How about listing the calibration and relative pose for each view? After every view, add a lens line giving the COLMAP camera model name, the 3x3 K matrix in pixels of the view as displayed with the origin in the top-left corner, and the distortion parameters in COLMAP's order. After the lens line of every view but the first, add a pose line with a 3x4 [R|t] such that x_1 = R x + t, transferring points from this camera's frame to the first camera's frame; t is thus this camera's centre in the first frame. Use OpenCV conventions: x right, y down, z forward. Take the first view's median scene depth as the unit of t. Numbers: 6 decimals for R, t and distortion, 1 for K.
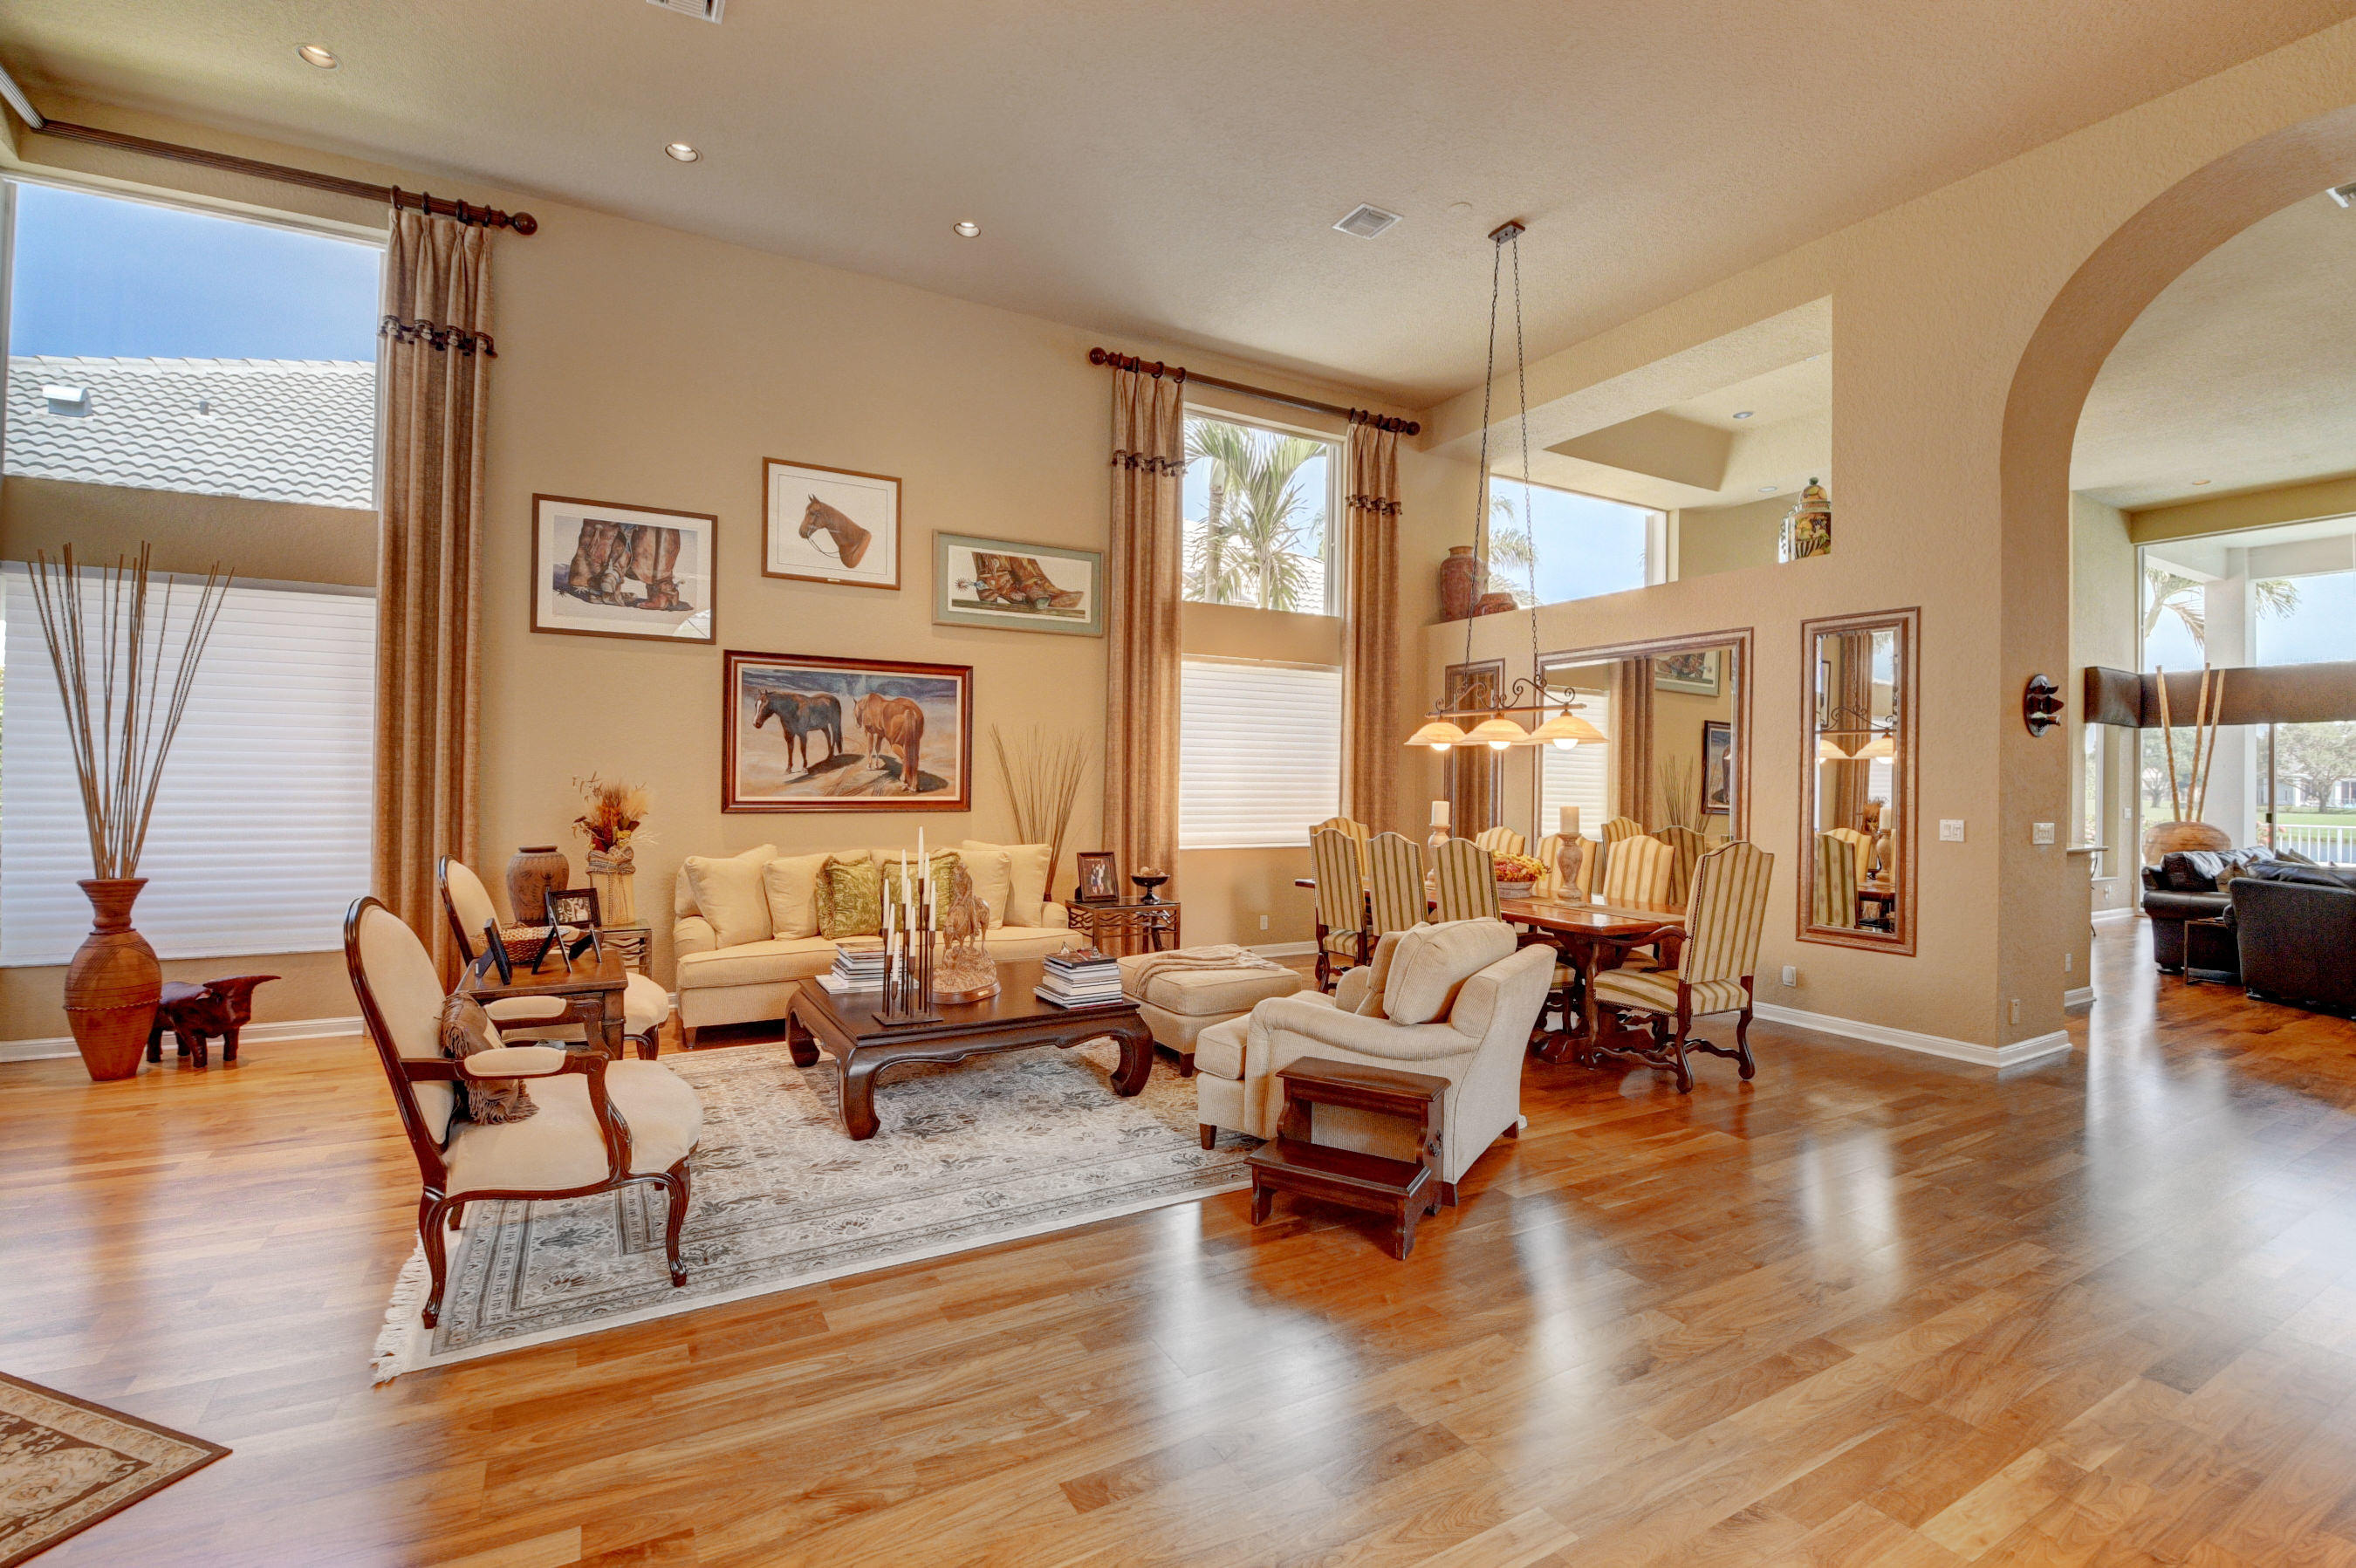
lens RADIAL K [[1036.4, 0, 1181.0], [0, 1036.4, 779.5], [0, 0, 1]] dist [-0.002384, -0.000321]
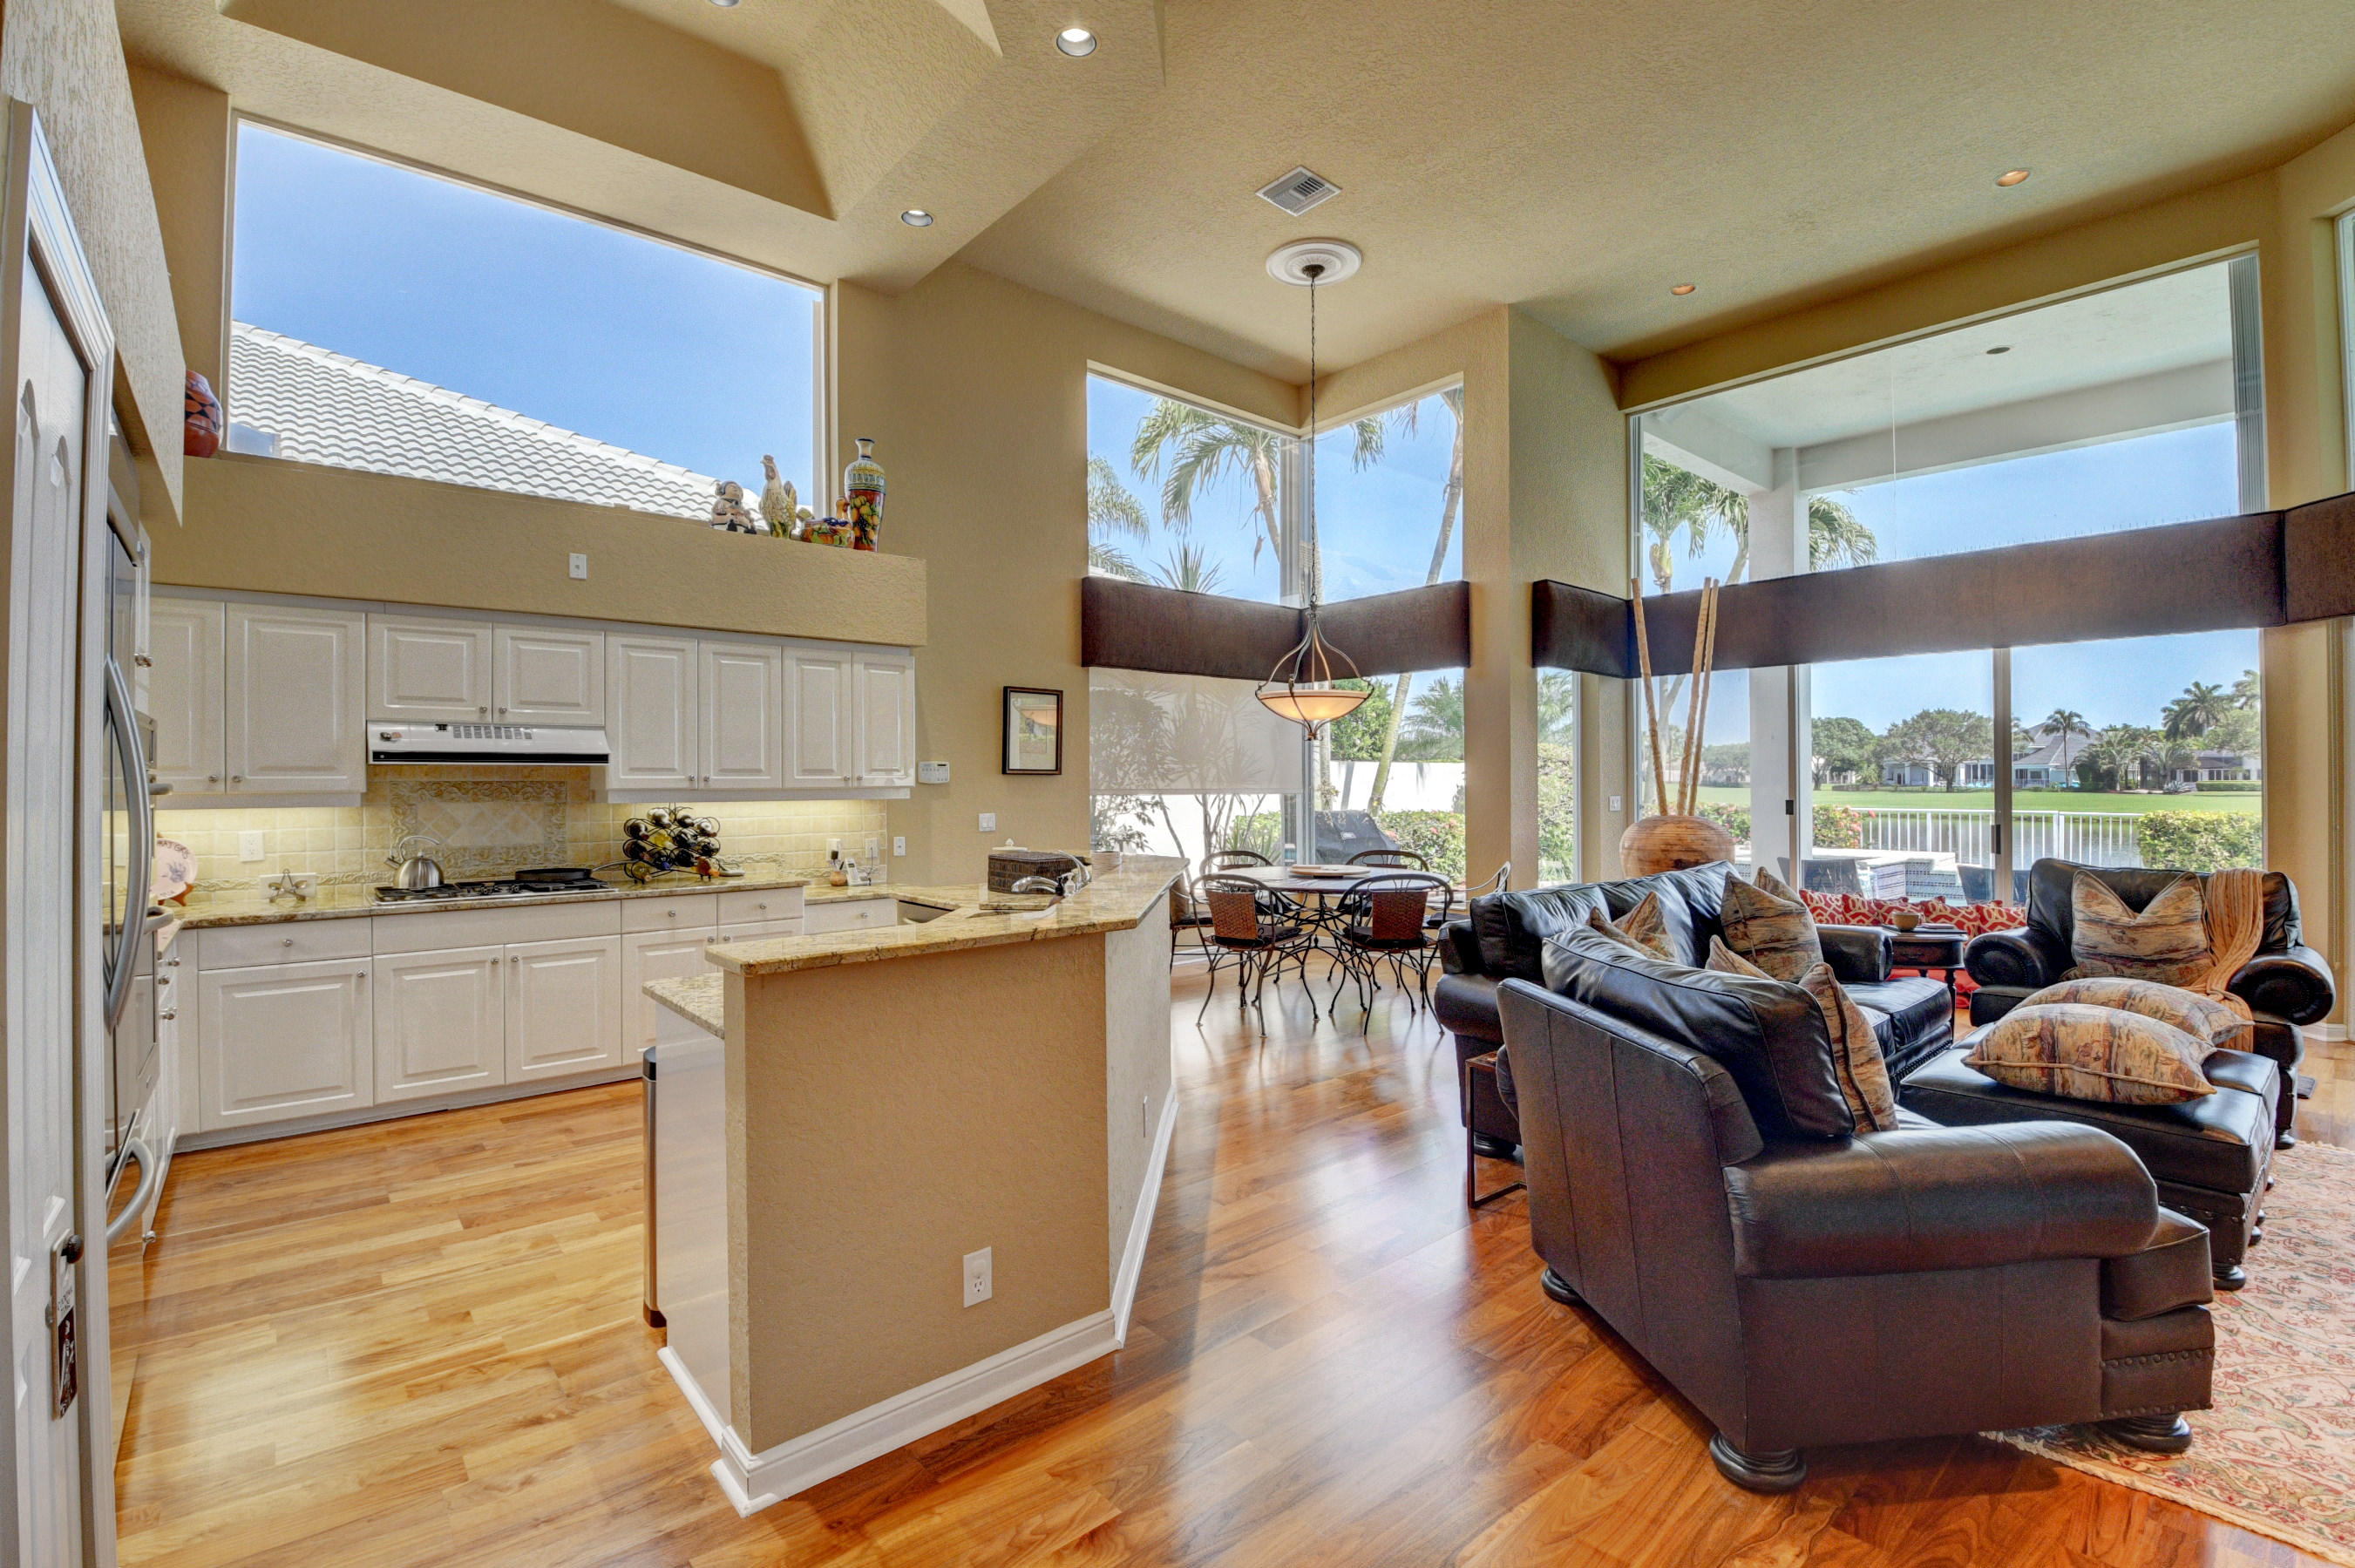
lens RADIAL K [[1036.0, 0, 1175.6], [0, 1036.0, 779.5], [0, 0, 1]] dist [-0.002384, -0.000321]
pose [[0.982102, -0.022110, 0.187049, 0.496304], [0.022871, 0.999737, -0.001909, 0.011412], [-0.186957, 0.006153, 0.982349, 0.381312]]
